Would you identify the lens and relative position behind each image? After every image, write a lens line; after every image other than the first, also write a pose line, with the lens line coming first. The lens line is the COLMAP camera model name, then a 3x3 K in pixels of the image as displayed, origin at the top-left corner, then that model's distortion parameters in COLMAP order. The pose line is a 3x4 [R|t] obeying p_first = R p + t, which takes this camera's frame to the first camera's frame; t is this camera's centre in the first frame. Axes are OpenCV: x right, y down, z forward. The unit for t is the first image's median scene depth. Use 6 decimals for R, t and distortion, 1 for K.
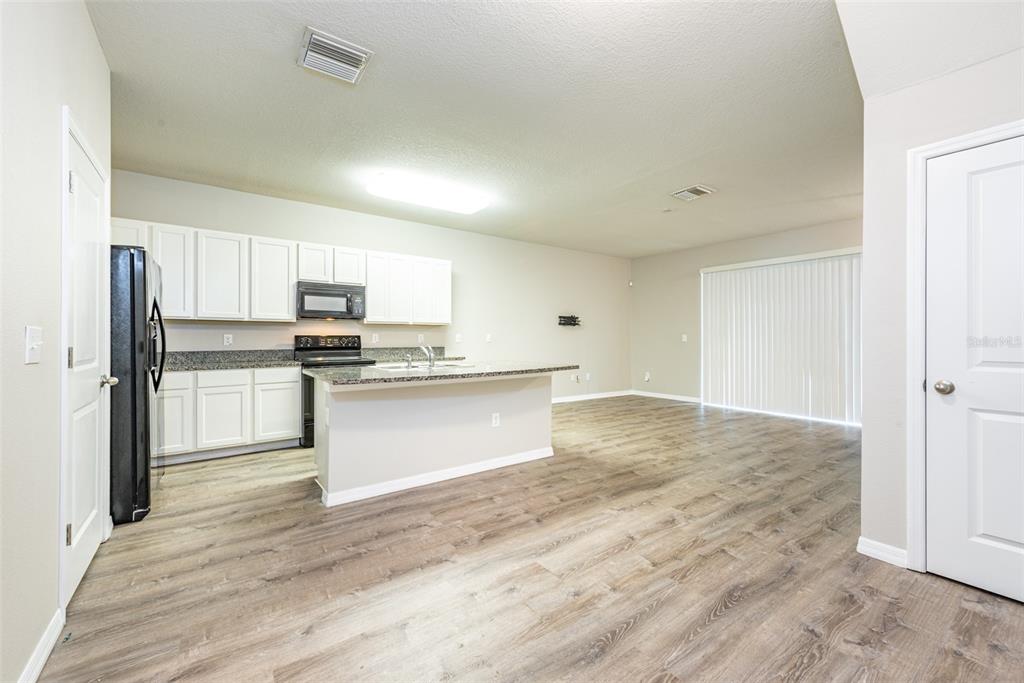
lens RADIAL K [[402.5, 0, 505.0], [0, 402.5, 338.4], [0, 0, 1]] dist [0.008471, 0.000081]
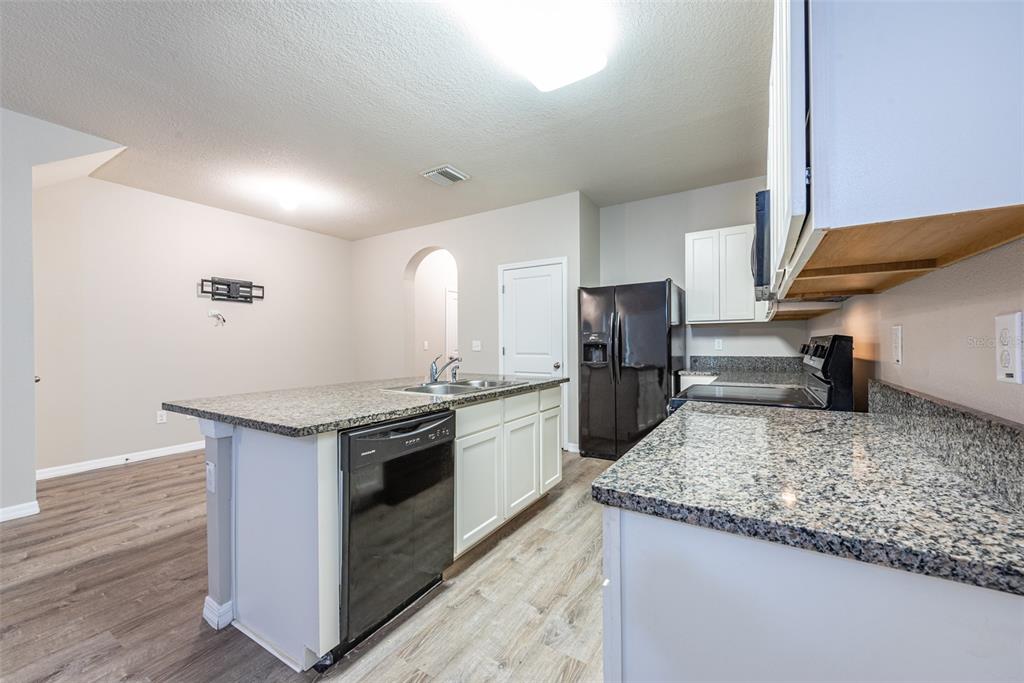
lens RADIAL K [[402.5, 0, 505.0], [0, 402.5, 338.4], [0, 0, 1]] dist [0.008471, 0.000081]
pose [[-0.931457, 0.001651, -0.363848, -0.037349], [0.005659, 0.999935, -0.009948, -0.007425], [0.363808, -0.011325, -0.931405, 2.334991]]
